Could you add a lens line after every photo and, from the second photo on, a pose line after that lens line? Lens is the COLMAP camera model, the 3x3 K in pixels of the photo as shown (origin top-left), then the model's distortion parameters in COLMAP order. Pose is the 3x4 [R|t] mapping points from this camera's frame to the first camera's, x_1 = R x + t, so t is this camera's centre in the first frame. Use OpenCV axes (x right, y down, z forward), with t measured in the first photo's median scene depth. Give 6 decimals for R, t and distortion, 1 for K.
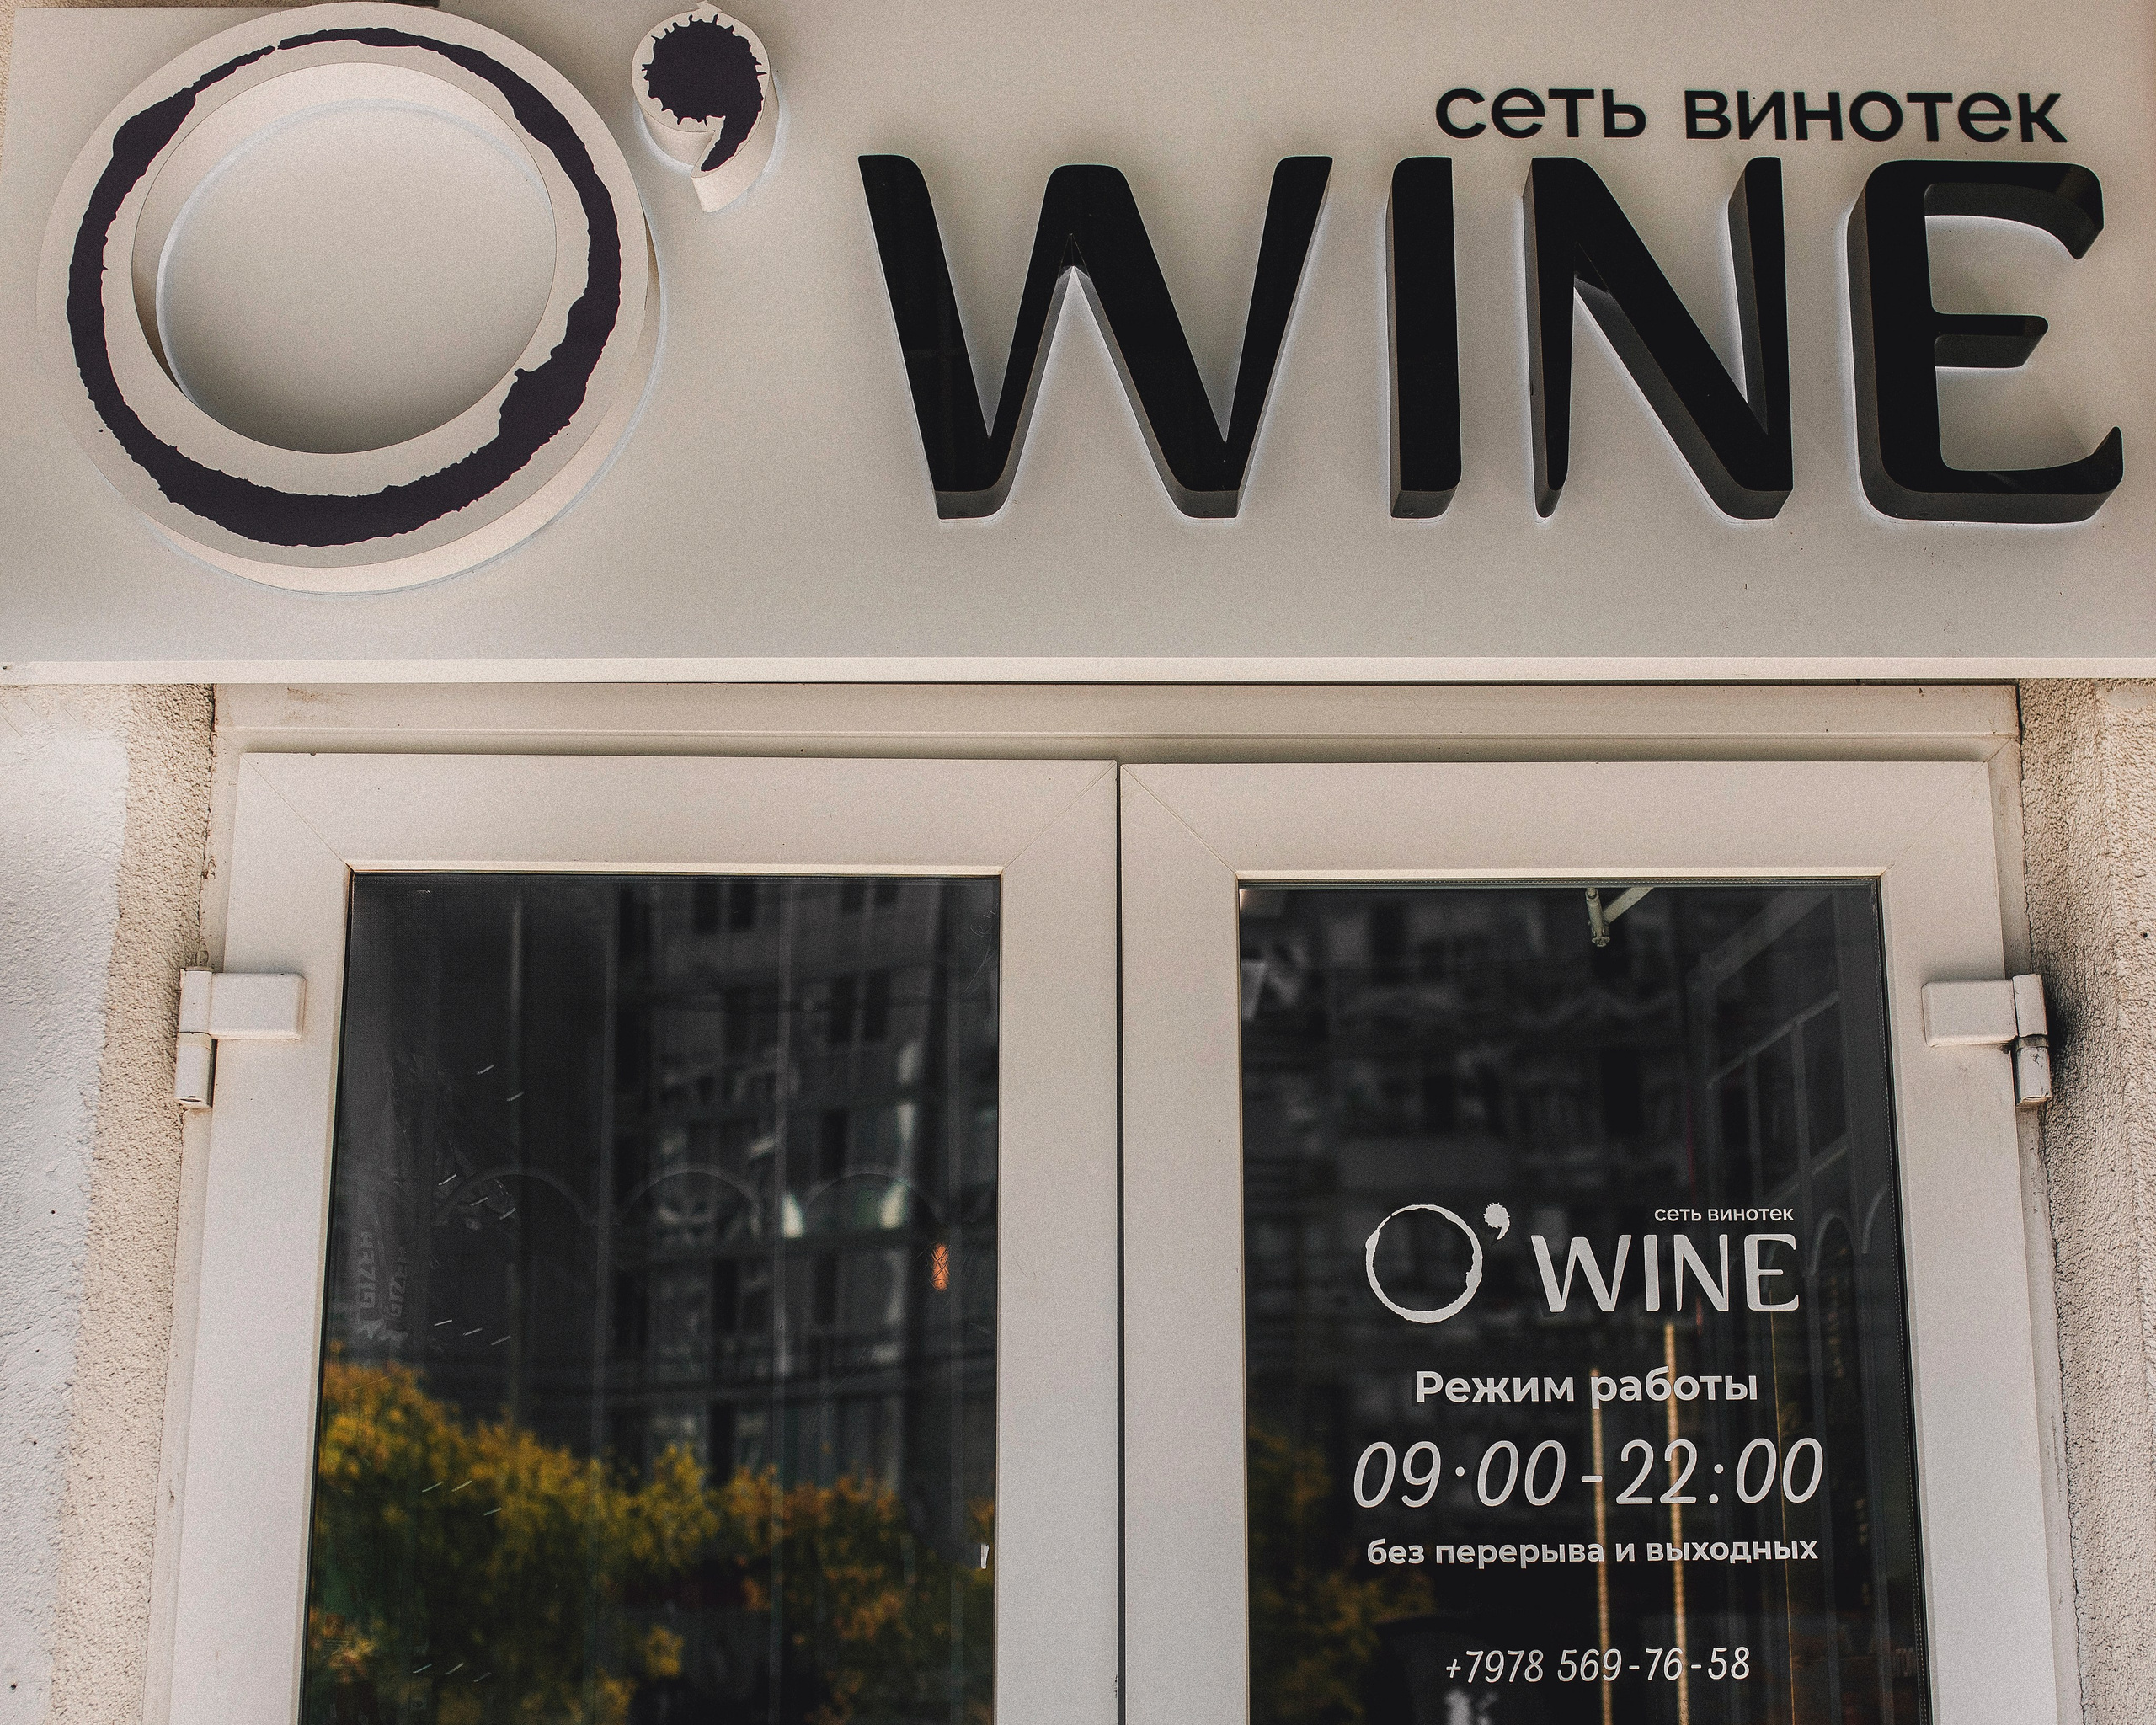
lens RADIAL K [[3112.5, 0, 1078.0], [0, 3112.5, 862.5], [0, 0, 1]] dist [-0.058027, 0.050845]
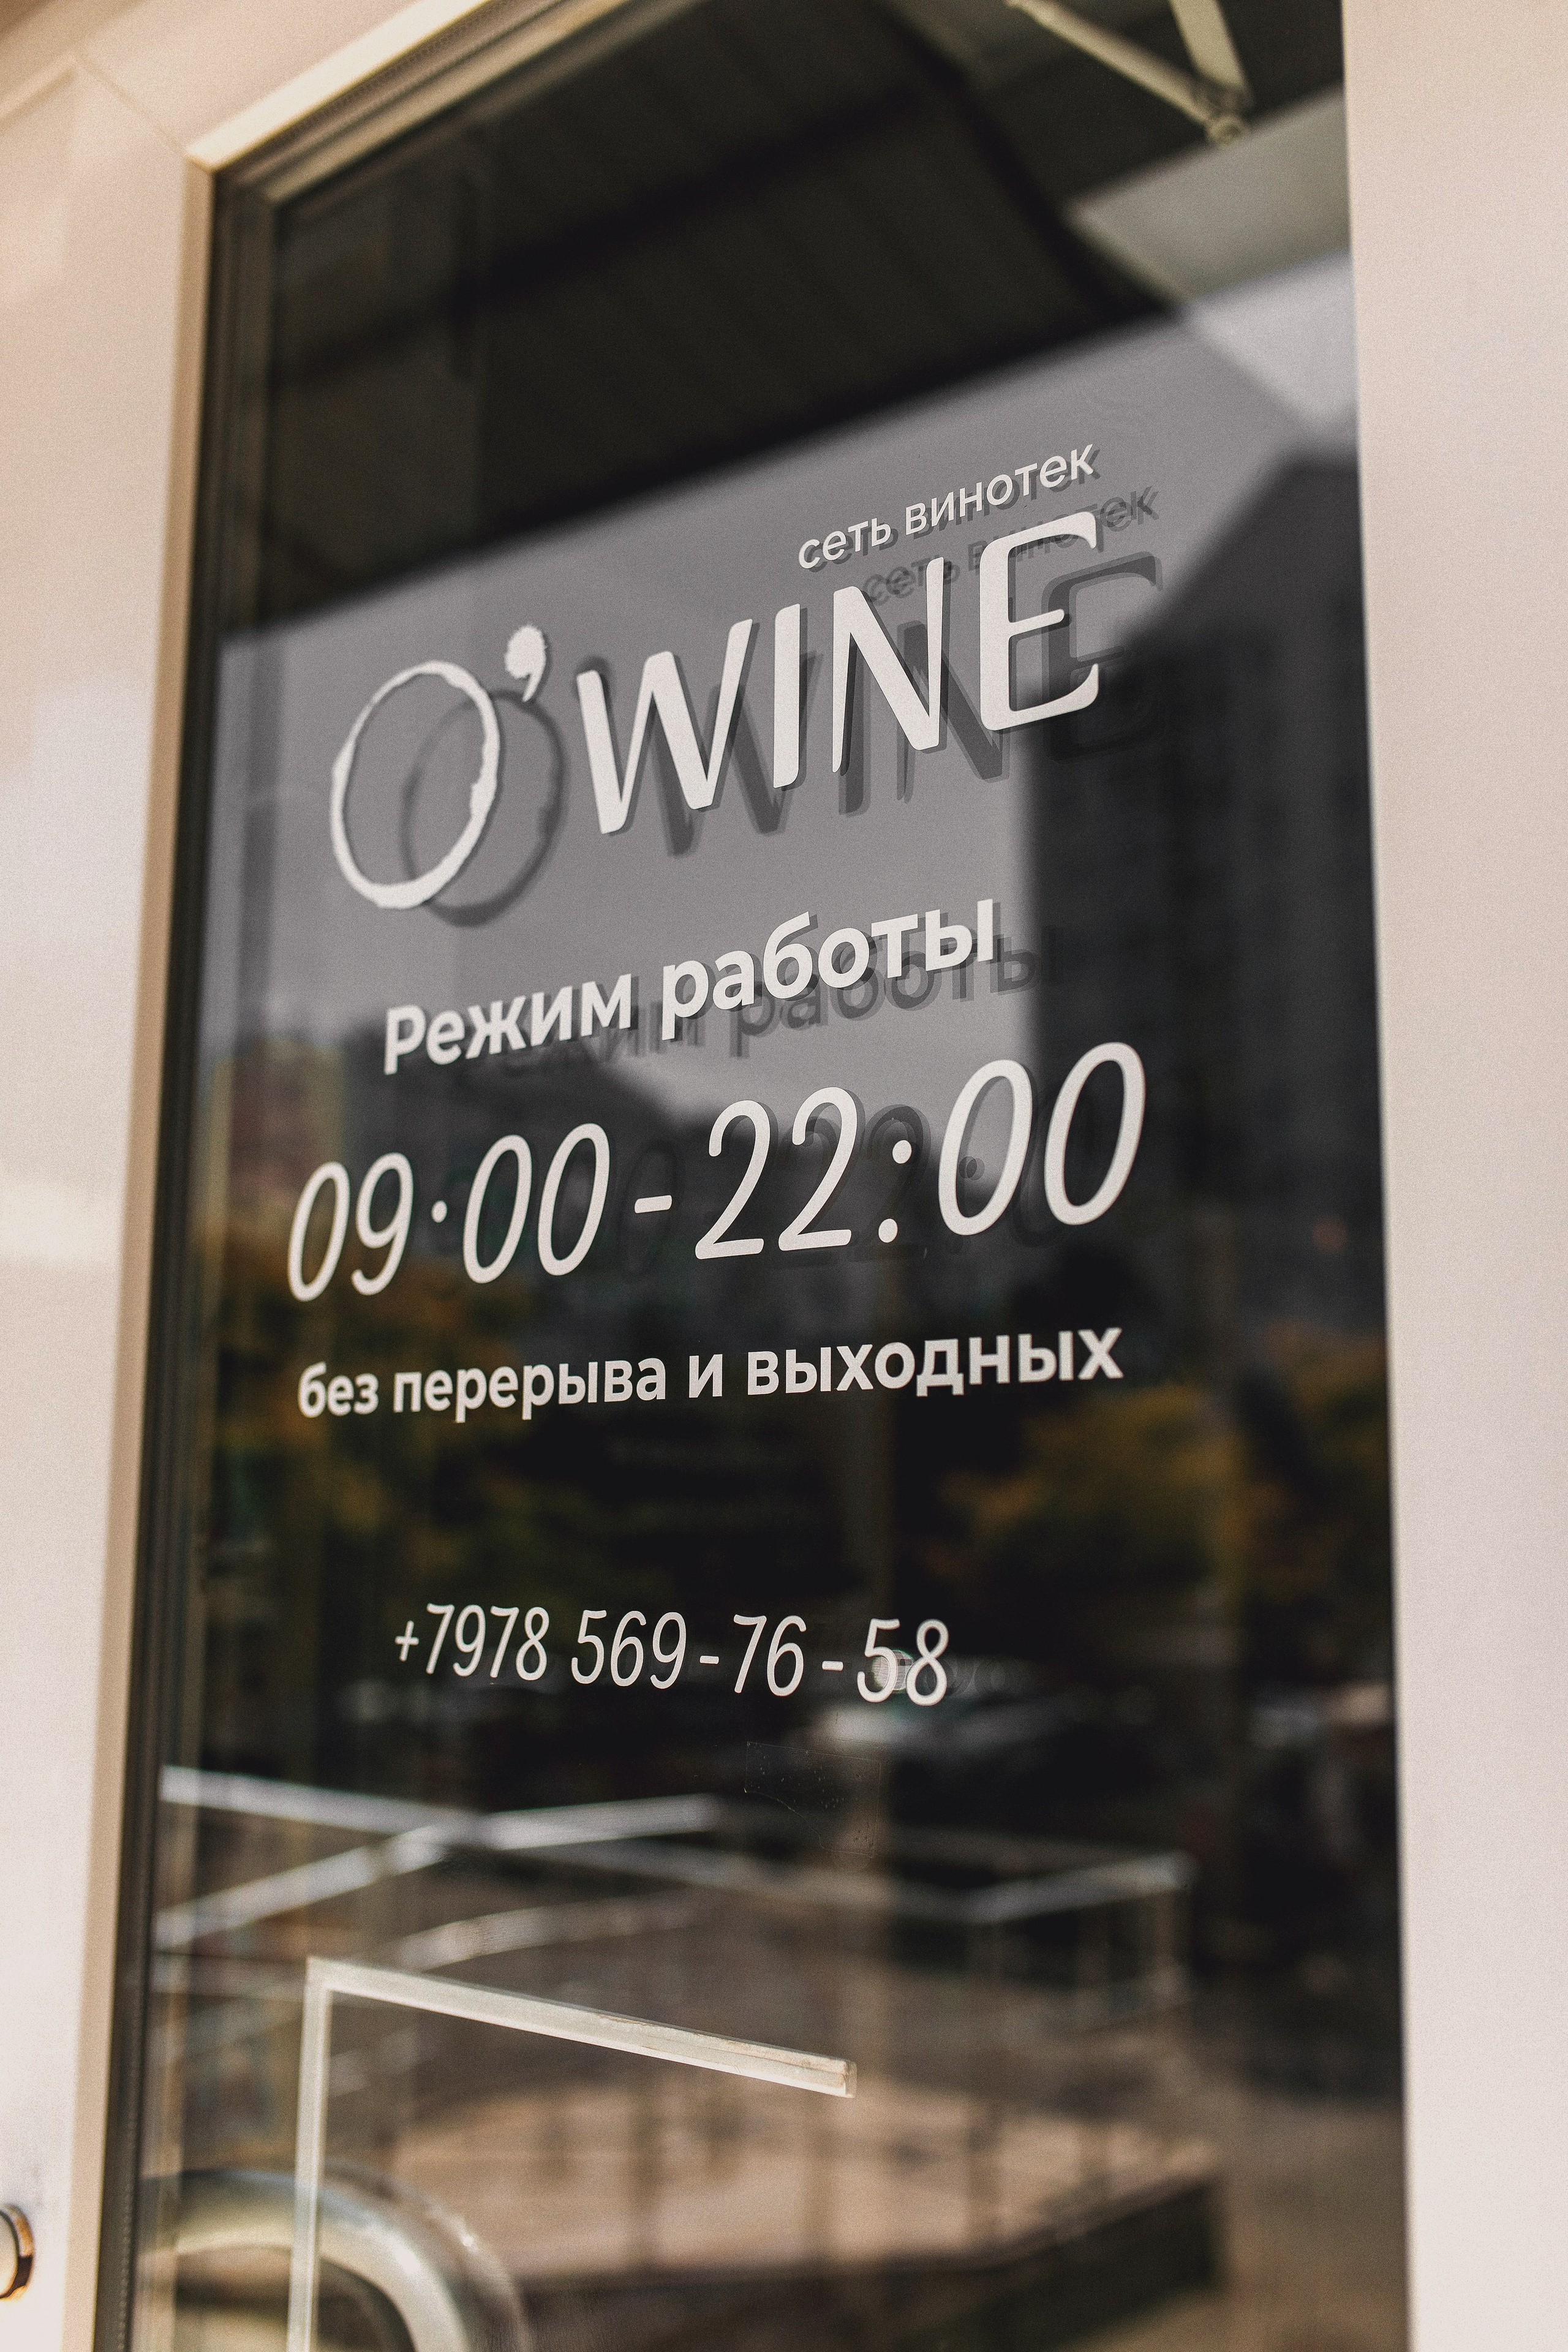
lens RADIAL K [[2285.4, 0, 784.0], [0, 2285.4, 1176.0], [0, 0, 1]] dist [-0.076485, 0.000104]
pose [[0.747020, -0.092902, -0.658278, 0.380816], [0.137223, 0.990412, 0.015946, 0.192951], [0.650485, -0.102243, 0.752606, 0.783765]]
